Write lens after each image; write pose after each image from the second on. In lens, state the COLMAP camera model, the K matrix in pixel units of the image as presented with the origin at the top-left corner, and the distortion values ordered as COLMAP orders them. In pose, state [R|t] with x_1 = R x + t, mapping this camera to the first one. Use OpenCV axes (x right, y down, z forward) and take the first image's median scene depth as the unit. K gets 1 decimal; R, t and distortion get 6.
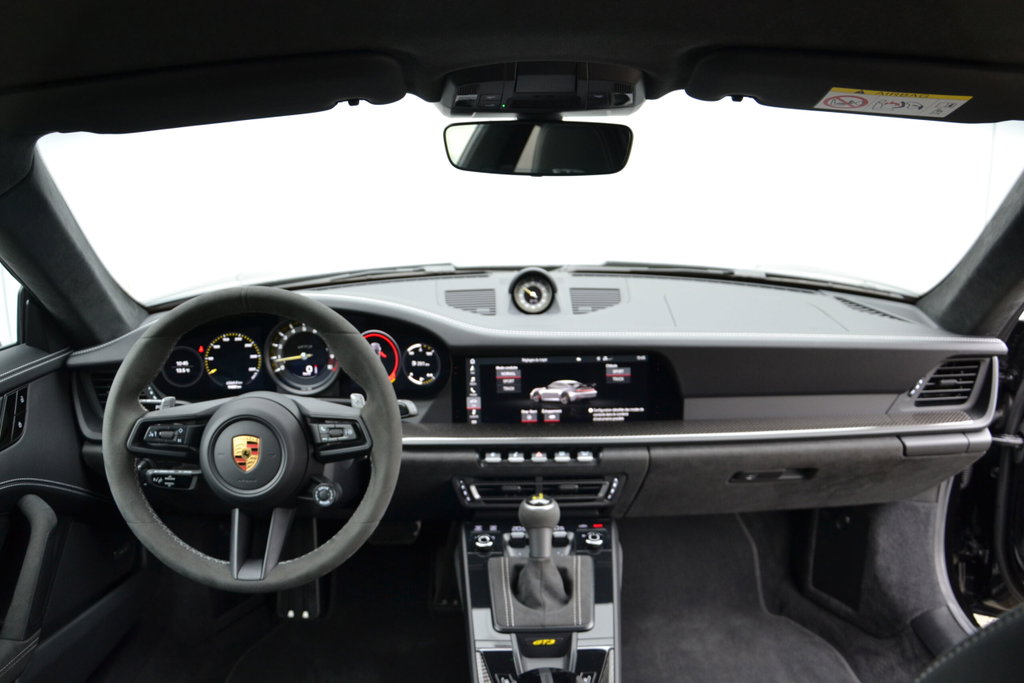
lens RADIAL K [[811.9, 0, 505.2], [0, 811.9, 345.4], [0, 0, 1]] dist [-0.156847, 0.095537]
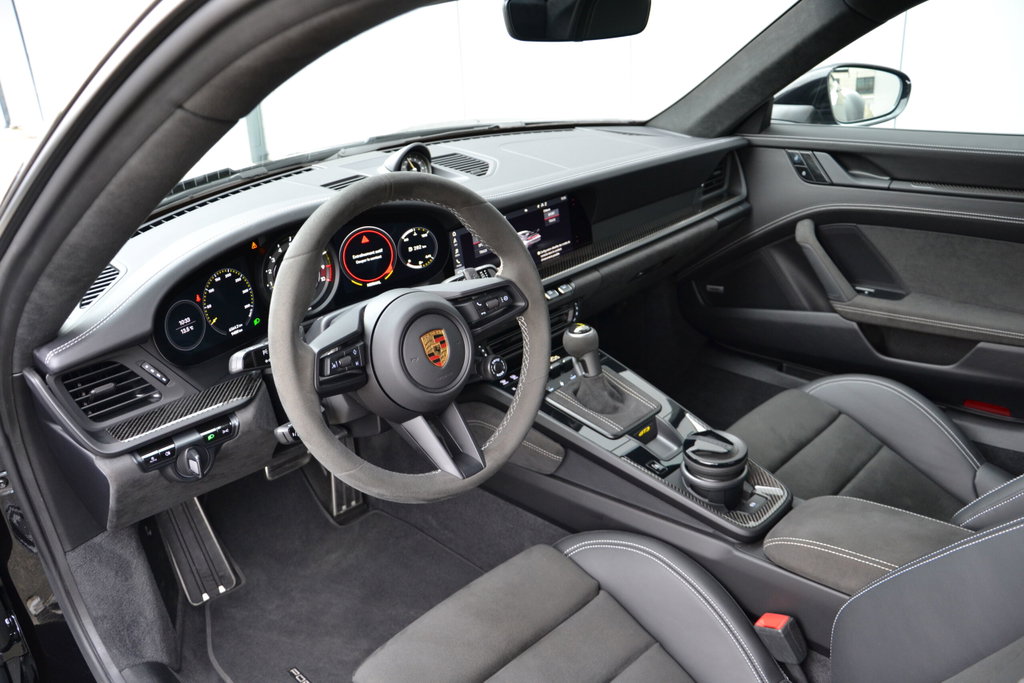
lens RADIAL K [[811.9, 0, 509.4], [0, 811.9, 346.8], [0, 0, 1]] dist [-0.156847, 0.095537]
pose [[0.710583, -0.315139, 0.629094, -0.685636], [0.225734, 0.948933, 0.220386, -0.055284], [-0.666420, -0.014595, 0.745434, 0.182583]]
